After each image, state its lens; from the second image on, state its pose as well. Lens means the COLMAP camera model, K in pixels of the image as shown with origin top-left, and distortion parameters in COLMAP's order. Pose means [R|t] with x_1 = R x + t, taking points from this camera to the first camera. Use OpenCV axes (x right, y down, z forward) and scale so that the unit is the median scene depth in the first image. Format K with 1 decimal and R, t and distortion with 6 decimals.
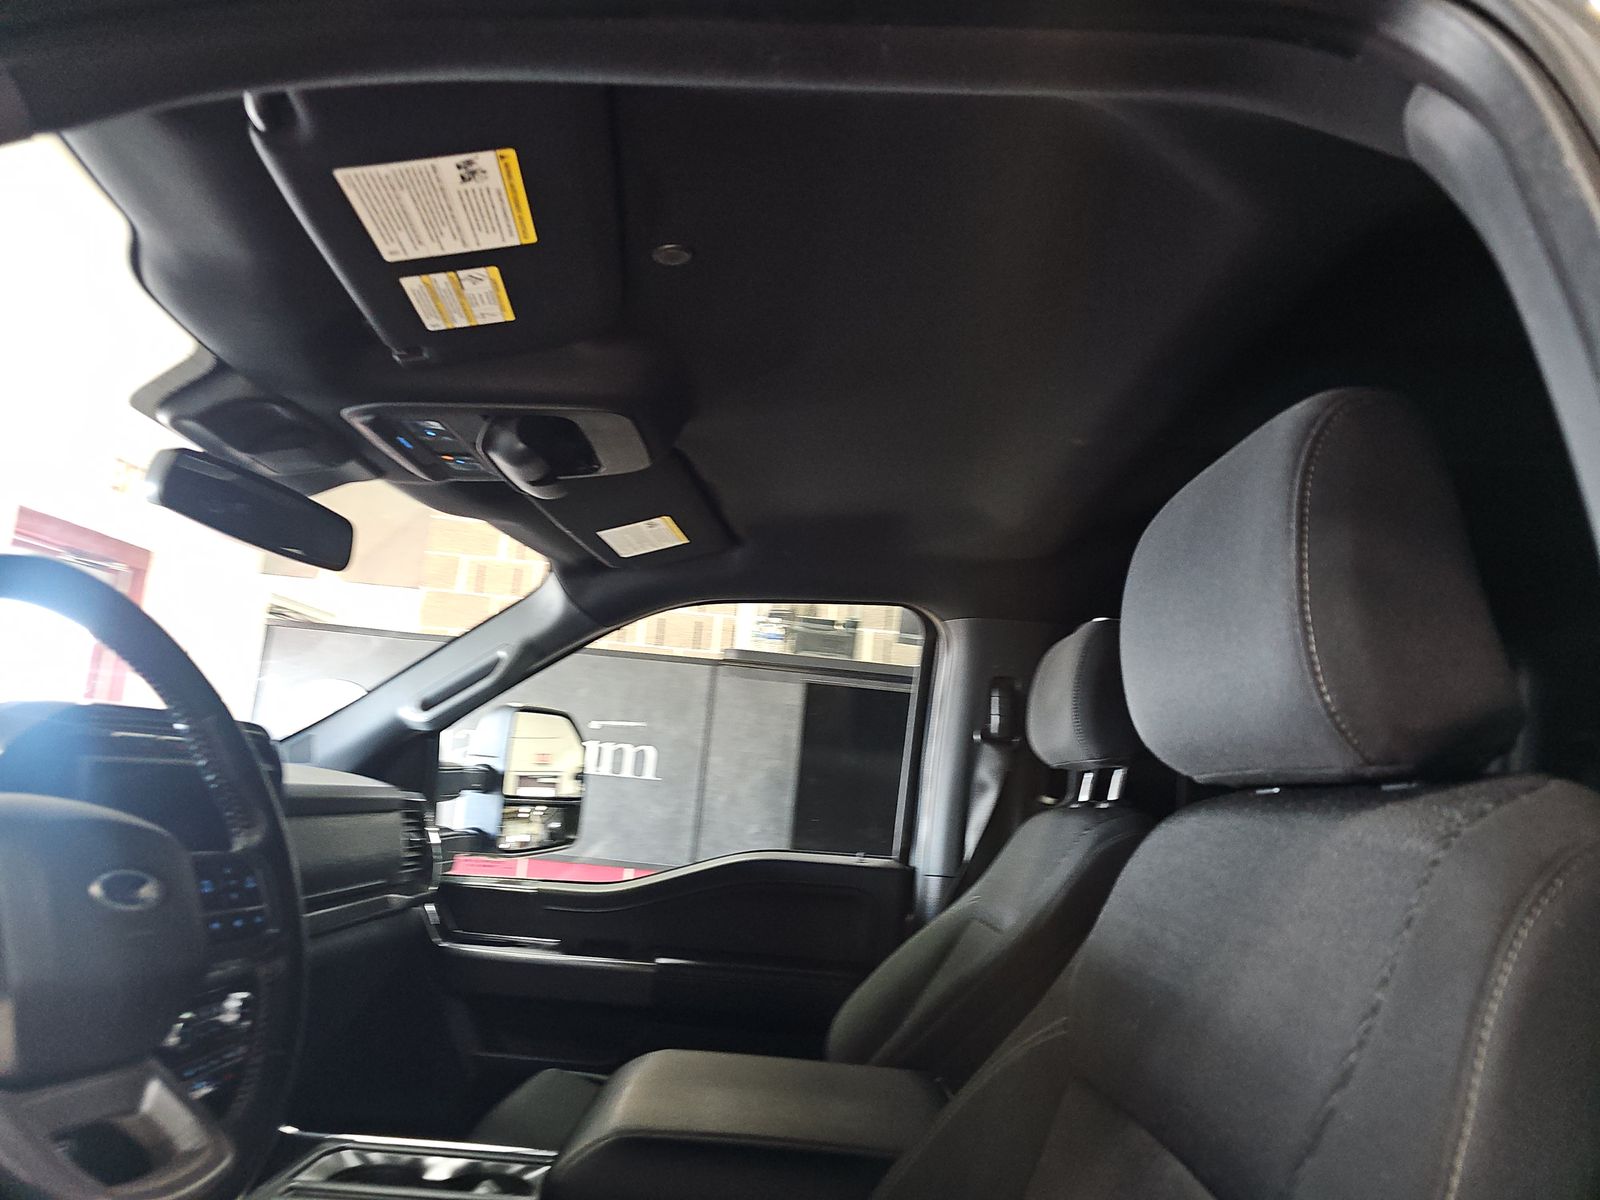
lens RADIAL K [[1082.2, 0, 763.3], [0, 1082.2, 602.4], [0, 0, 1]] dist [0.081039, -0.126122]
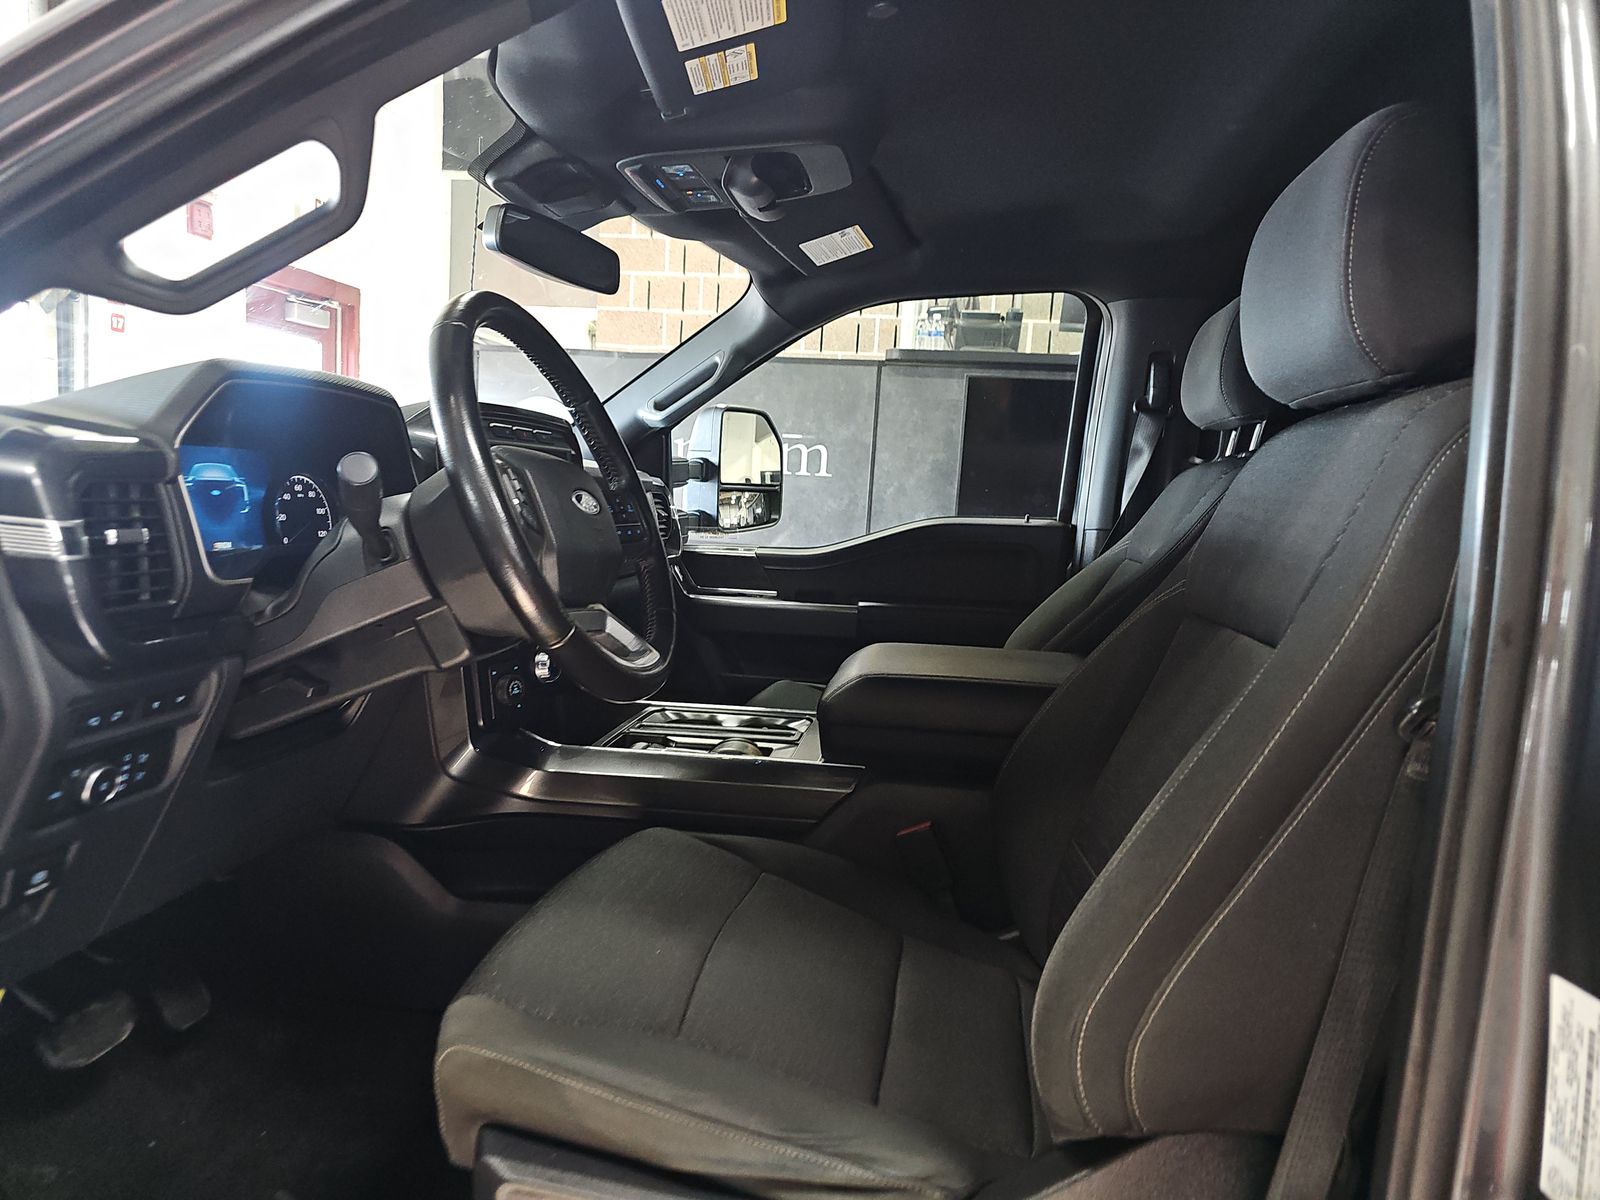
lens RADIAL K [[1082.2, 0, 763.3], [0, 1082.2, 602.4], [0, 0, 1]] dist [0.081039, -0.126122]
pose [[0.989223, -0.029158, -0.143487, -0.028308], [0.065788, 0.963992, 0.257664, 0.000840], [0.130807, -0.264327, 0.955521, -0.192942]]
